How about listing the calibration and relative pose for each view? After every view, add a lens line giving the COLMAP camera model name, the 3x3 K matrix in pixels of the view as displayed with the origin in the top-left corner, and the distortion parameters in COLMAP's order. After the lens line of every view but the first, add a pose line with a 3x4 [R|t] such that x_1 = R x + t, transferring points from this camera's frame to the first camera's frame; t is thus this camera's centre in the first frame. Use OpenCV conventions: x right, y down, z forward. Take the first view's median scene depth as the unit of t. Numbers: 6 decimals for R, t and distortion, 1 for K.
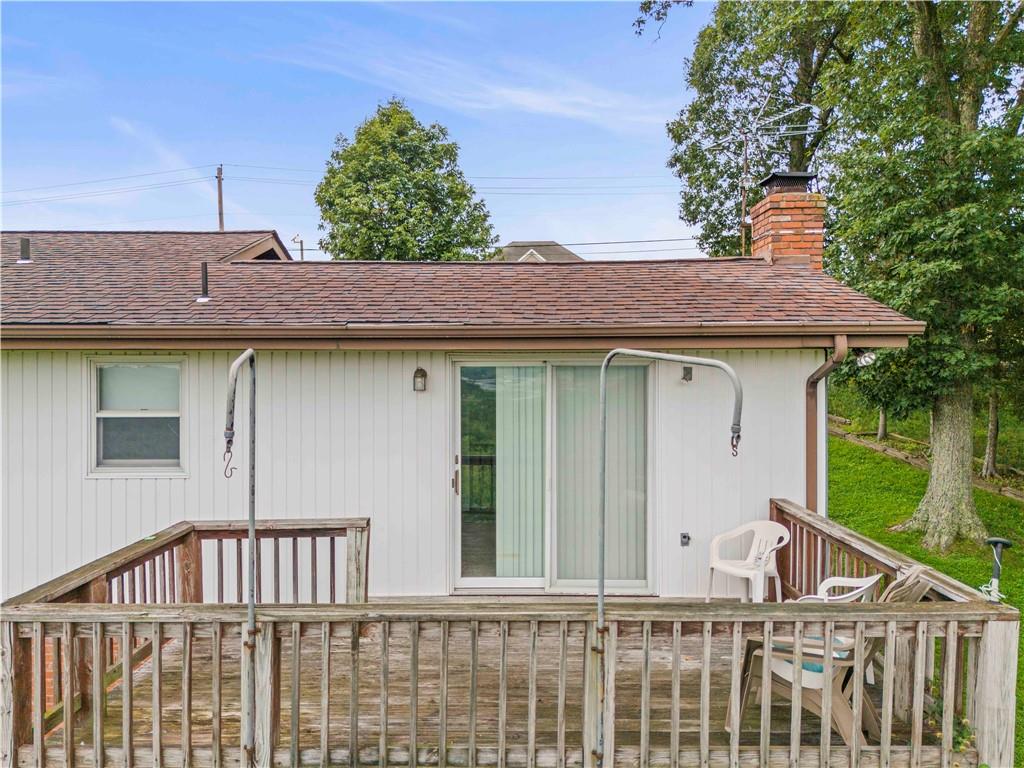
lens RADIAL K [[750.1, 0, 517.0], [0, 750.1, 379.1], [0, 0, 1]] dist [-0.009825, 0.000393]
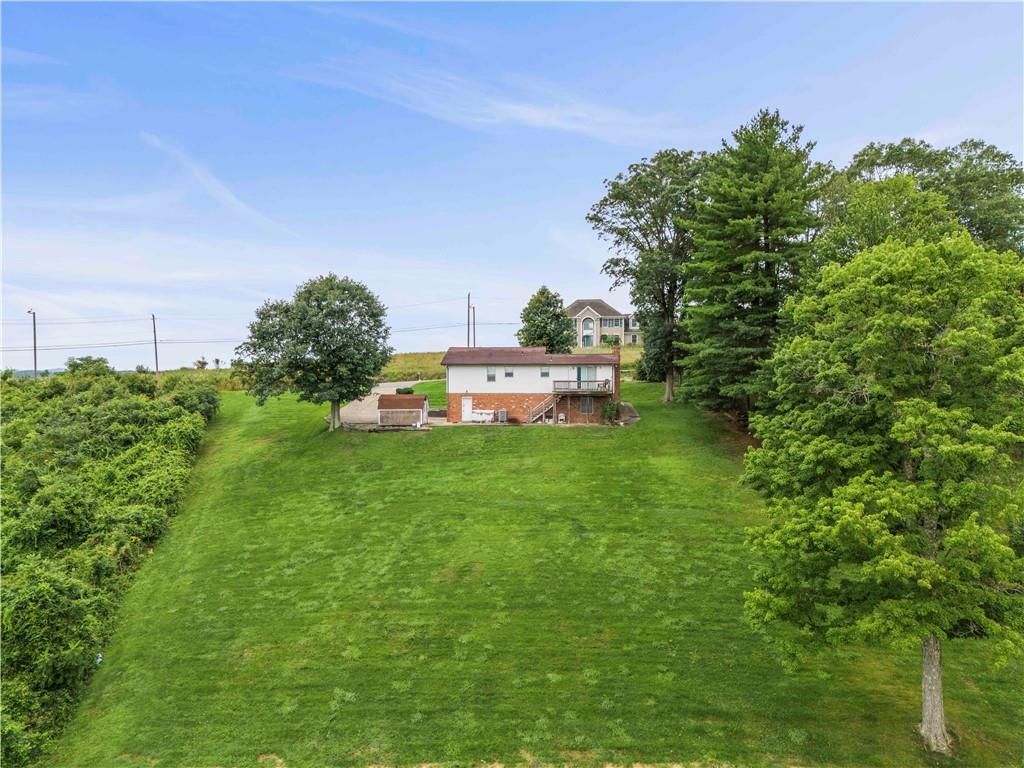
lens RADIAL K [[750.1, 0, 509.9], [0, 750.1, 383.9], [0, 0, 1]] dist [-0.009825, 0.000393]
pose [[0.996026, -0.000200, -0.089063, -0.042140], [0.000080, 0.999999, -0.001345, 0.110924], [0.089064, 0.001333, 0.996025, -4.544636]]
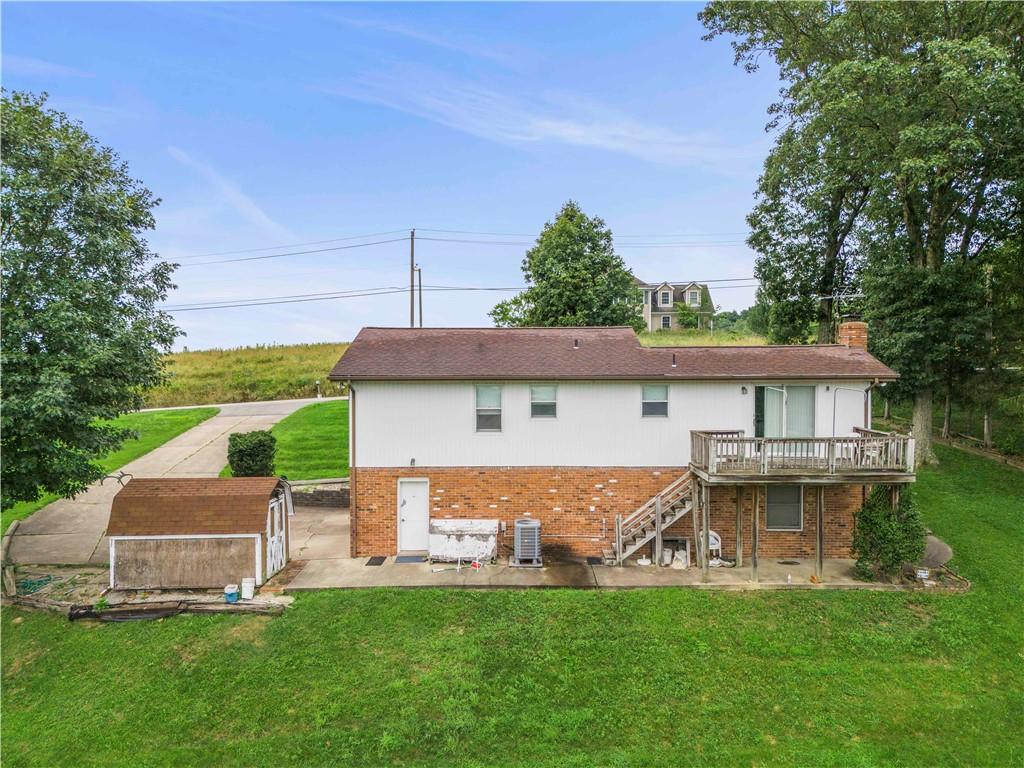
lens RADIAL K [[750.1, 0, 510.5], [0, 750.1, 388.6], [0, 0, 1]] dist [-0.009825, 0.000393]
pose [[0.999936, -0.003641, -0.010677, -0.555494], [0.003817, 0.999857, 0.016474, -0.032474], [0.010615, -0.016514, 0.999807, -1.127491]]
